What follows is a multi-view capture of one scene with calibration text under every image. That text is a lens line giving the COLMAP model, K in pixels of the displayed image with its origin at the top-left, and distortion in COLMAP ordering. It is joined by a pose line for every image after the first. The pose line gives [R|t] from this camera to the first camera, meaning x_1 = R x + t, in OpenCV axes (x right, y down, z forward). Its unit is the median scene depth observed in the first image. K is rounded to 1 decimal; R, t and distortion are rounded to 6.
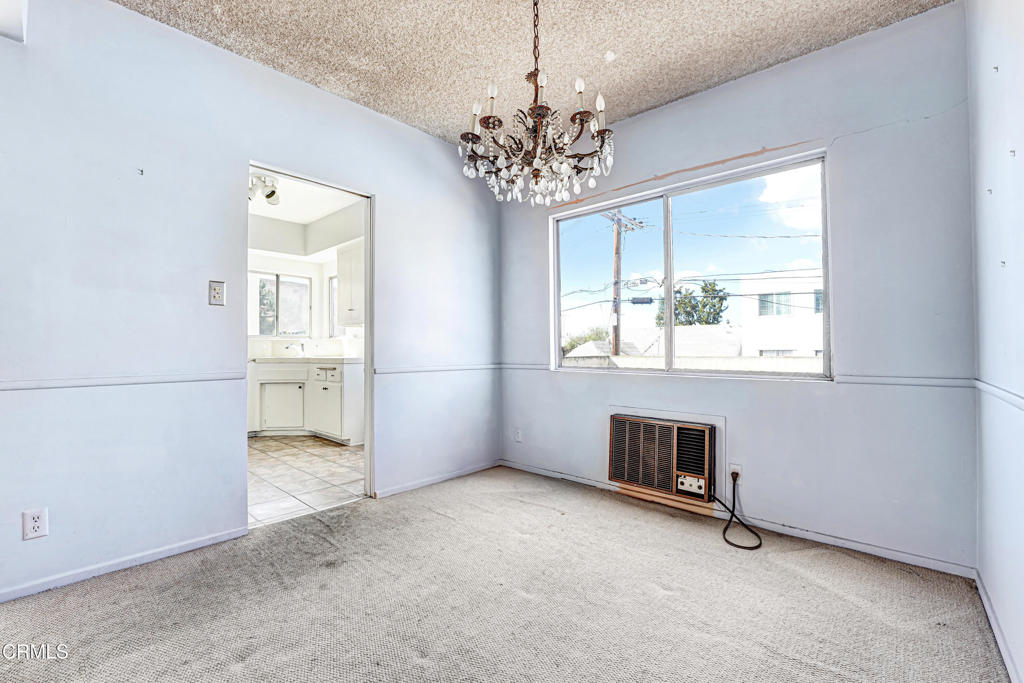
lens RADIAL K [[427.7, 0, 504.1], [0, 427.7, 342.9], [0, 0, 1]] dist [-0.004691, 0.000440]
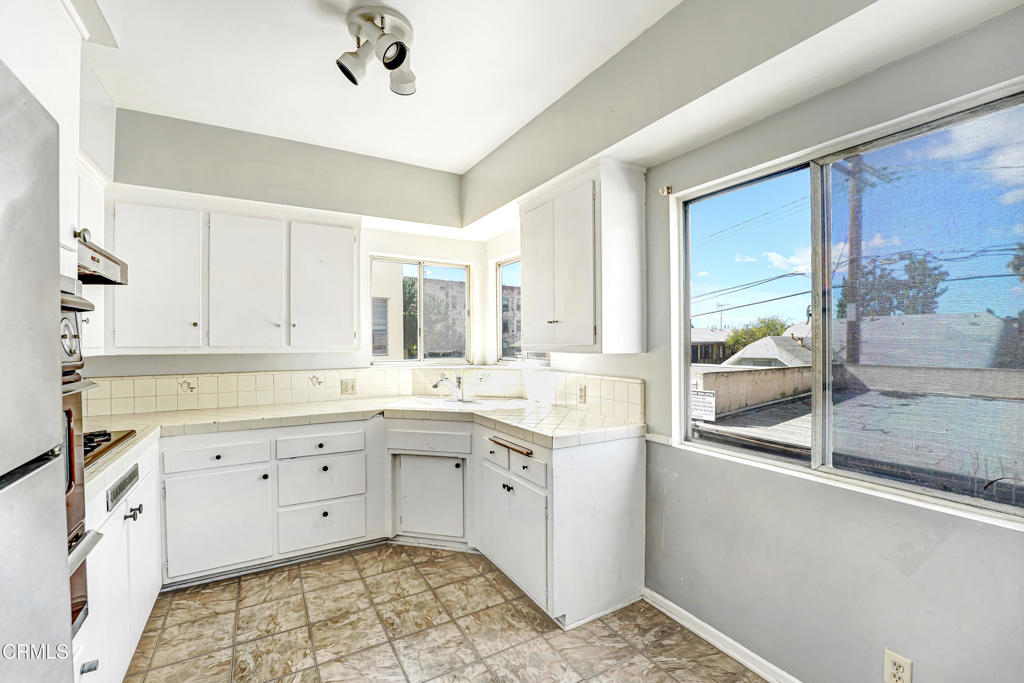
lens RADIAL K [[427.7, 0, 514.3], [0, 427.7, 341.9], [0, 0, 1]] dist [-0.004691, 0.000440]
pose [[0.958874, -0.003664, -0.283808, -0.235595], [0.007381, 0.999900, 0.012030, -0.054120], [0.283736, -0.013630, 0.958806, 0.466263]]
